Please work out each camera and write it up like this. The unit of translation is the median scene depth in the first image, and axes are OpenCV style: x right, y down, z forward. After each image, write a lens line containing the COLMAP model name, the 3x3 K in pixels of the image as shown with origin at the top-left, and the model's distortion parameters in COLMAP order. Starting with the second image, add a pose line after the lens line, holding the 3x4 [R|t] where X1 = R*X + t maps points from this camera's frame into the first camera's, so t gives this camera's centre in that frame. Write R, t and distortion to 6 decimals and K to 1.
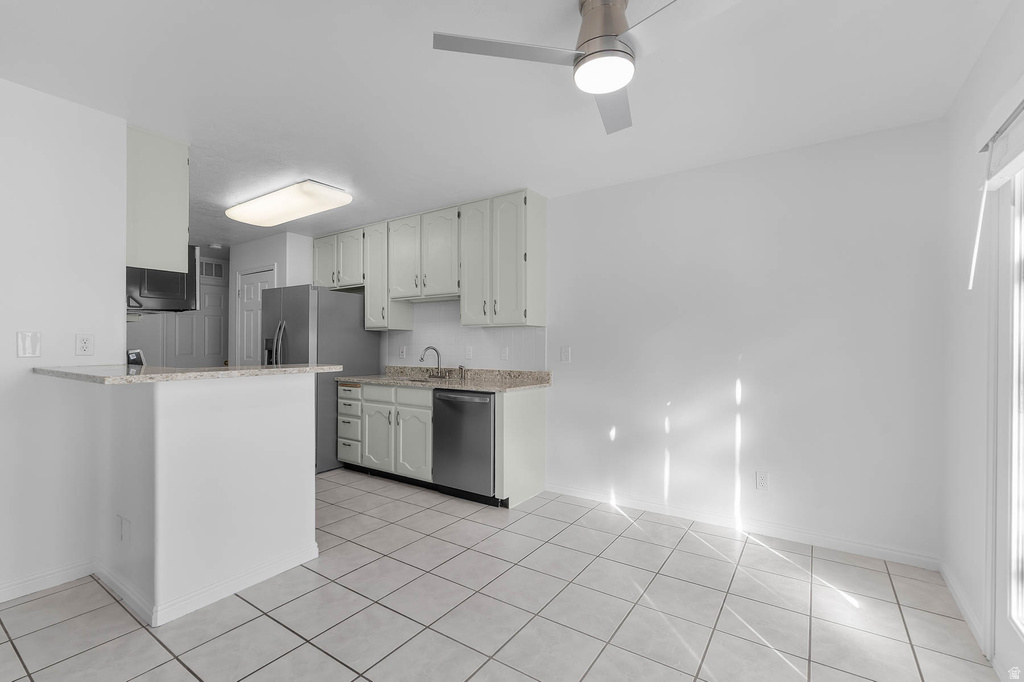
lens RADIAL K [[446.0, 0, 513.3], [0, 446.0, 343.8], [0, 0, 1]] dist [0.000901, -0.000338]
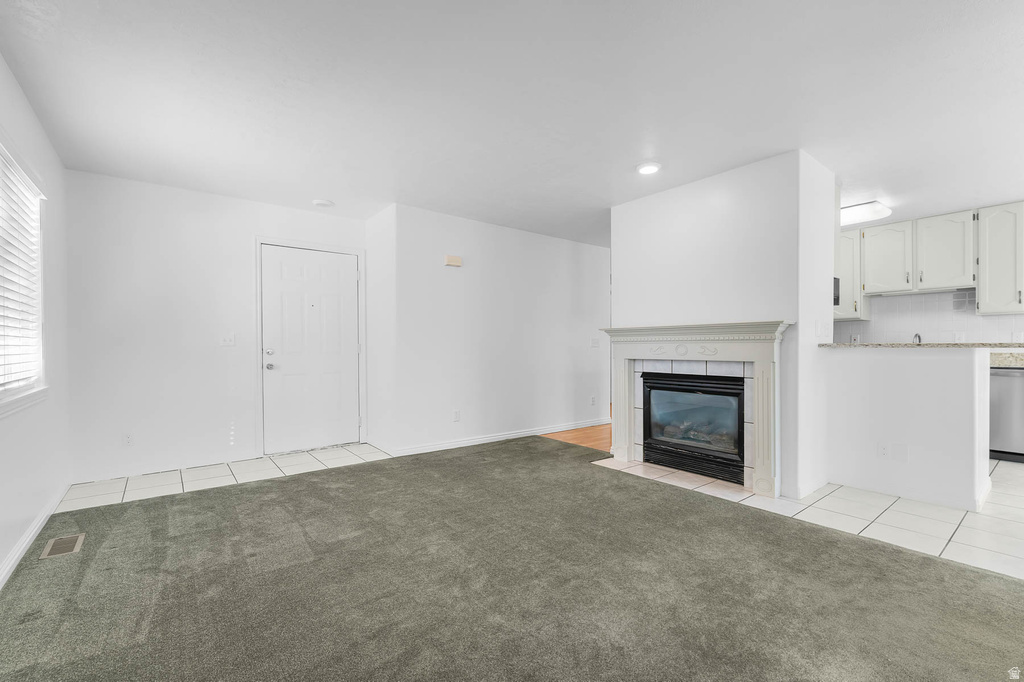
lens RADIAL K [[446.0, 0, 517.5], [0, 446.0, 347.5], [0, 0, 1]] dist [0.000901, -0.000338]
pose [[0.956656, -0.007776, -0.291116, -0.824838], [0.010003, 0.999931, 0.006163, 0.024318], [0.291048, -0.008808, 0.956668, -0.399137]]
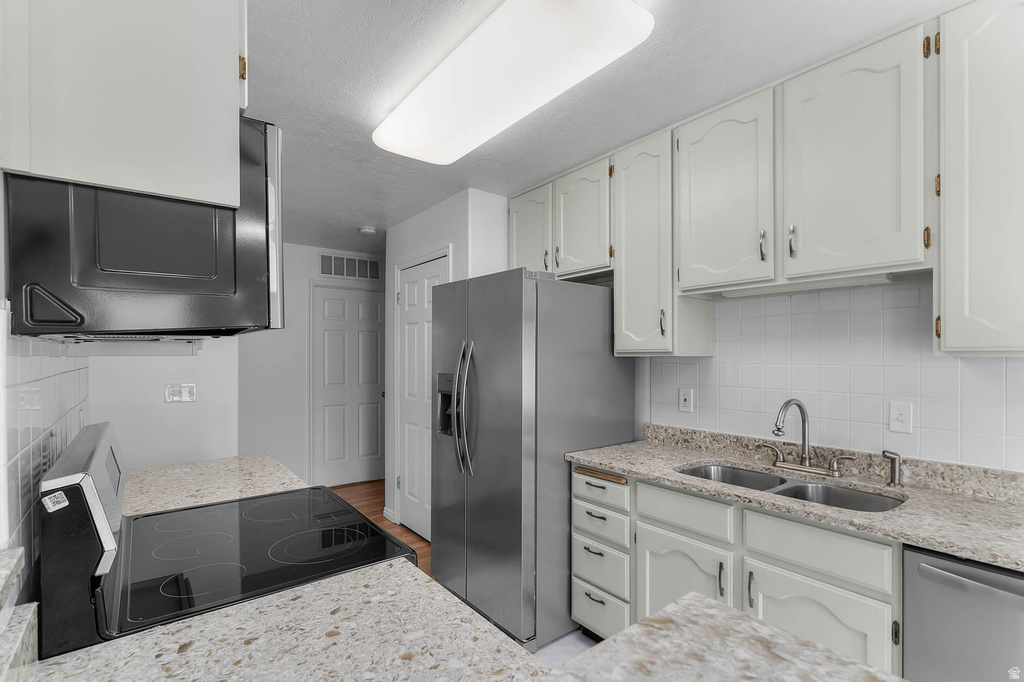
lens RADIAL K [[481.6, 0, 521.5], [0, 481.6, 353.9], [0, 0, 1]] dist [-0.002001, 0.000582]
pose [[0.954310, -0.003163, -0.298802, -0.289372], [0.003430, 0.999994, 0.000368, -0.037188], [0.298799, -0.001376, 0.954315, 0.477079]]
